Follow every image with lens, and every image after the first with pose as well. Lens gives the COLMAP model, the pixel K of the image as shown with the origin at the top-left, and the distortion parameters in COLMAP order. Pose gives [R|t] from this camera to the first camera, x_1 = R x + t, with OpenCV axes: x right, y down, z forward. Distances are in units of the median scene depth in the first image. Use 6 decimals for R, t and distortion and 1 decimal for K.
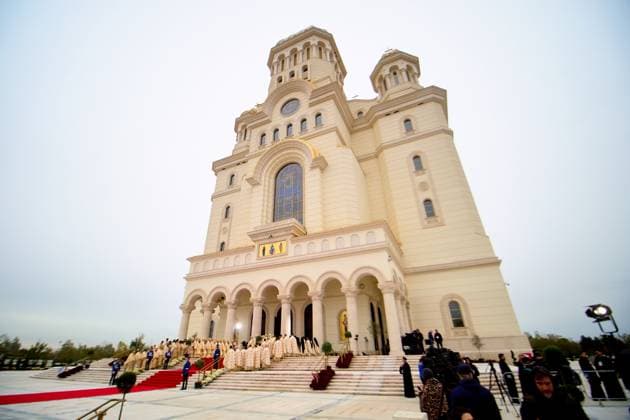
lens RADIAL K [[269.1, 0, 314.8], [0, 269.1, 211.5], [0, 0, 1]] dist [-0.001616, 0.000024]
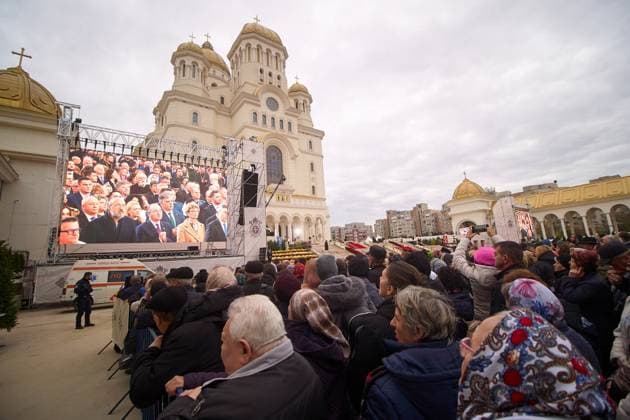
lens RADIAL K [[269.1, 0, 314.6], [0, 269.1, 208.8], [0, 0, 1]] dist [-0.001616, 0.000024]
pose [[0.494028, 0.147786, 0.856794, -1.333464], [-0.350429, 0.935706, 0.040661, 0.034438], [-0.795699, -0.320333, 0.514053, -0.211643]]
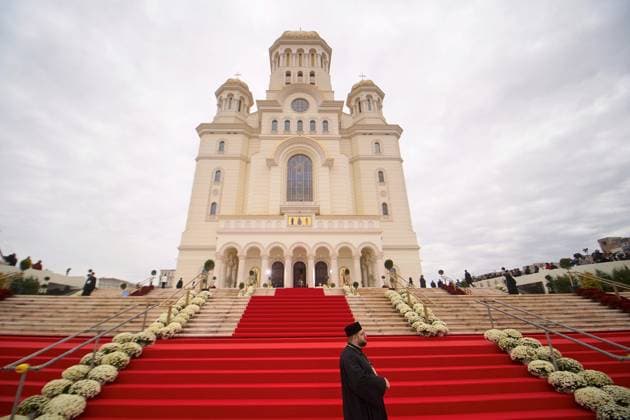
lens RADIAL K [[269.1, 0, 314.3], [0, 269.1, 209.2], [0, 0, 1]] dist [-0.001616, 0.000024]
pose [[0.896189, 0.171041, 0.409377, -0.493850], [-0.207764, 0.977068, 0.046600, 0.000848], [-0.392019, -0.126817, 0.911174, -0.208076]]
